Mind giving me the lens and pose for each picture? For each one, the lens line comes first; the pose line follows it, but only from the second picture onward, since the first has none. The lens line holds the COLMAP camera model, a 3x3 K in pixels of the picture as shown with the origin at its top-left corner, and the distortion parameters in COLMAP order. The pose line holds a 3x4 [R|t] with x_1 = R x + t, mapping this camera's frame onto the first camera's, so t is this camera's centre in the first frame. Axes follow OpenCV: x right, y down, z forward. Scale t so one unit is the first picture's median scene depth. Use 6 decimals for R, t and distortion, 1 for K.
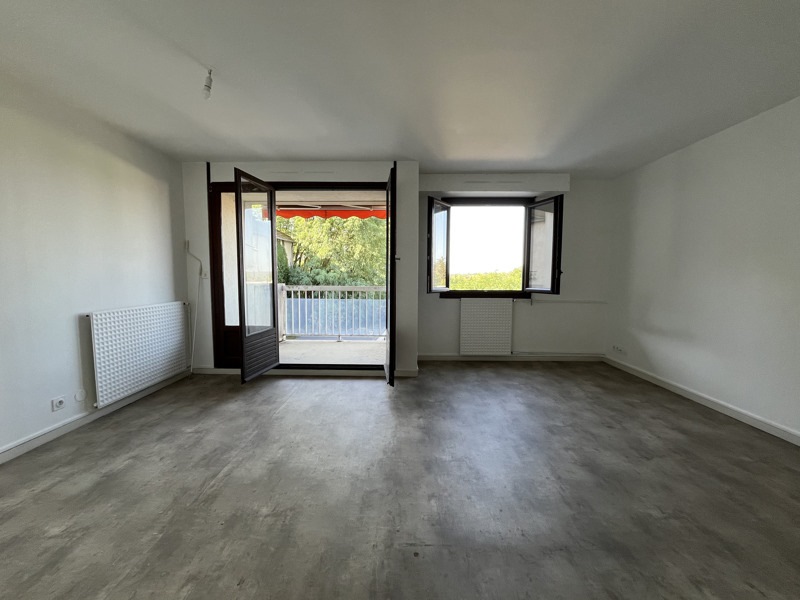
lens RADIAL K [[322.7, 0, 399.0], [0, 322.7, 299.2], [0, 0, 1]] dist [-0.001593, 0.000242]
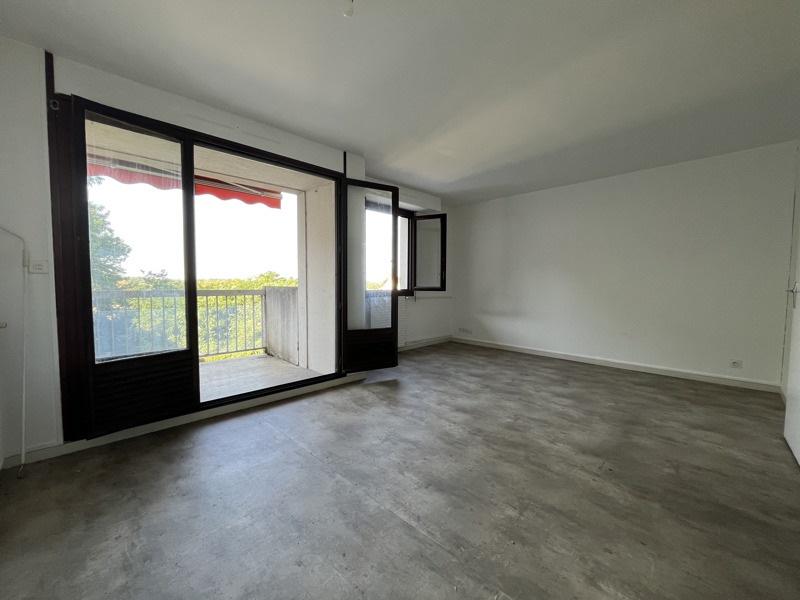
lens RADIAL K [[322.7, 0, 401.4], [0, 322.7, 294.0], [0, 0, 1]] dist [-0.001593, 0.000242]
pose [[0.702417, -0.025867, 0.711296, -0.708331], [0.051951, 0.998537, -0.014989, 0.009947], [-0.709867, 0.047481, 0.702733, 0.295000]]
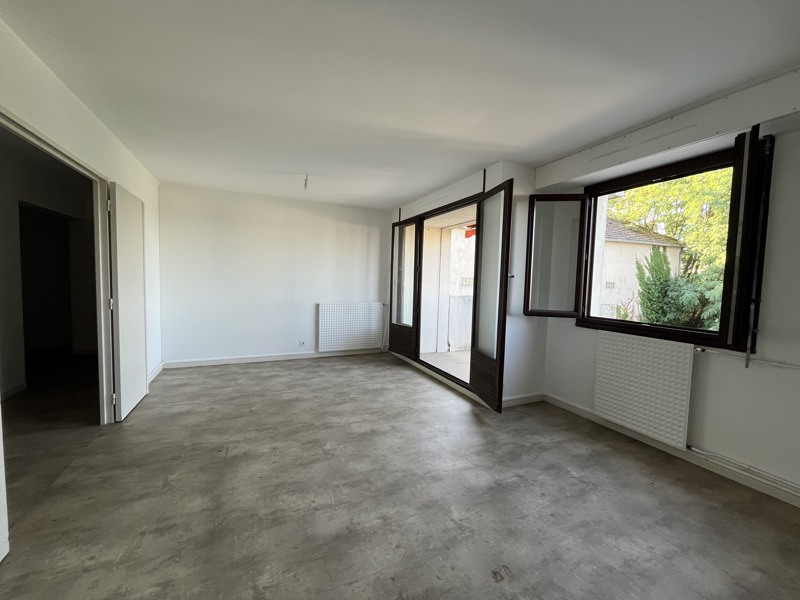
lens RADIAL K [[322.7, 0, 400.3], [0, 322.7, 302.3], [0, 0, 1]] dist [-0.001593, 0.000242]
pose [[0.428670, 0.071388, -0.900636, 0.913237], [-0.091600, 0.995171, 0.035283, -0.070475], [0.898806, 0.067373, 0.433139, 0.496943]]
